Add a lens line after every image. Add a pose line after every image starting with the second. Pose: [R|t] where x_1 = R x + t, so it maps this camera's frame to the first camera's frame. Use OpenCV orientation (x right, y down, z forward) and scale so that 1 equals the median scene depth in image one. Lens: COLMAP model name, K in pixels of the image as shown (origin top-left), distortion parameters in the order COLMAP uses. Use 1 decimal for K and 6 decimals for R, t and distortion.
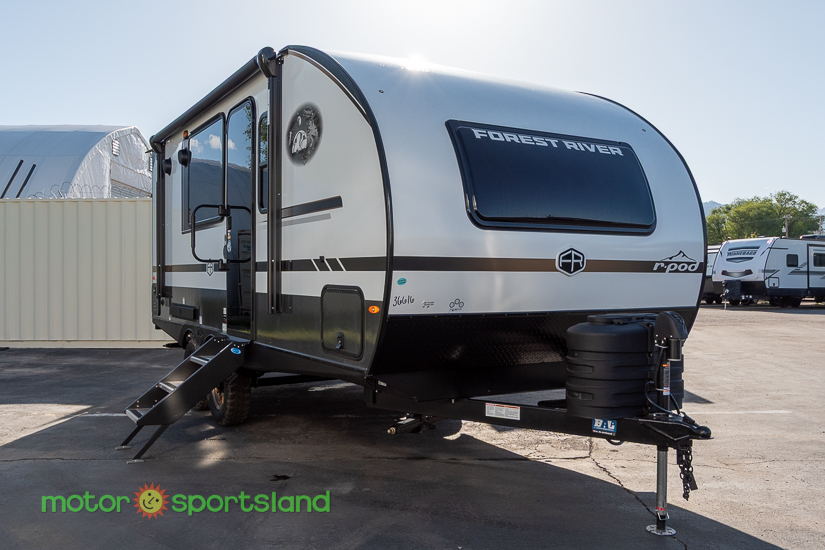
lens RADIAL K [[726.6, 0, 385.9], [0, 726.6, 273.3], [0, 0, 1]] dist [-0.010437, -0.002484]
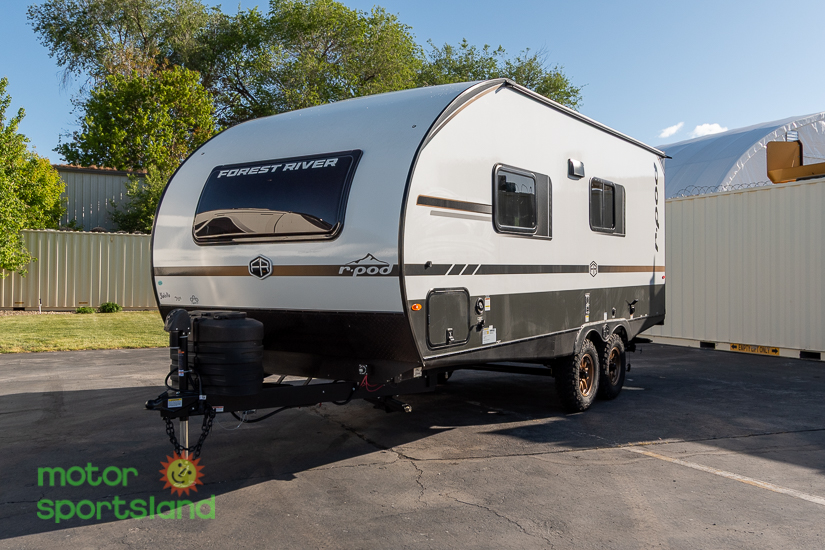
lens RADIAL K [[737.8, 0, 412.5], [0, 737.8, 275.0], [0, 0, 1]] dist [0.005875, 0.005509]
pose [[0.457909, -0.002583, -0.888996, 1.462897], [0.006072, 0.999982, 0.000222, -0.002503], [0.888979, -0.005500, 0.457916, 0.664523]]
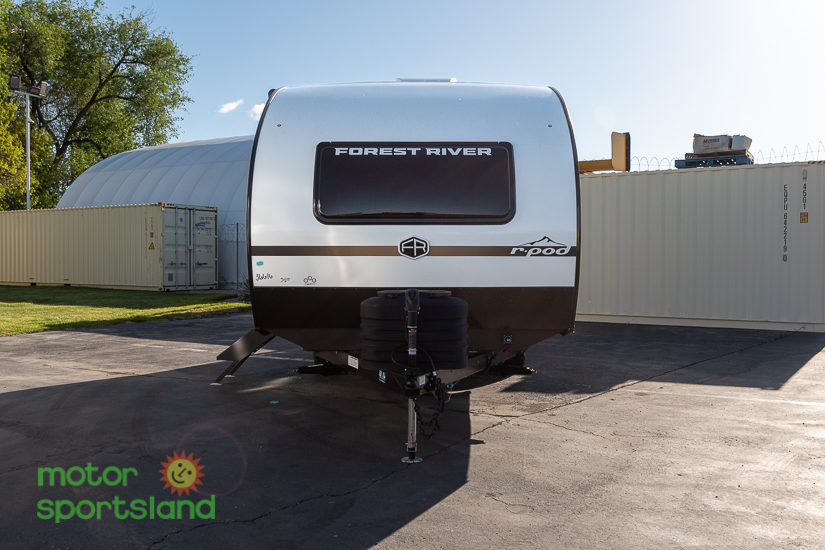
lens RADIAL K [[737.8, 0, 412.5], [0, 737.8, 275.0], [0, 0, 1]] dist [0.005875, 0.005509]
pose [[0.869380, 0.016330, -0.493875, 0.880433], [0.003768, 0.999206, 0.039672, -0.019820], [0.494130, -0.036351, 0.868628, -0.102858]]
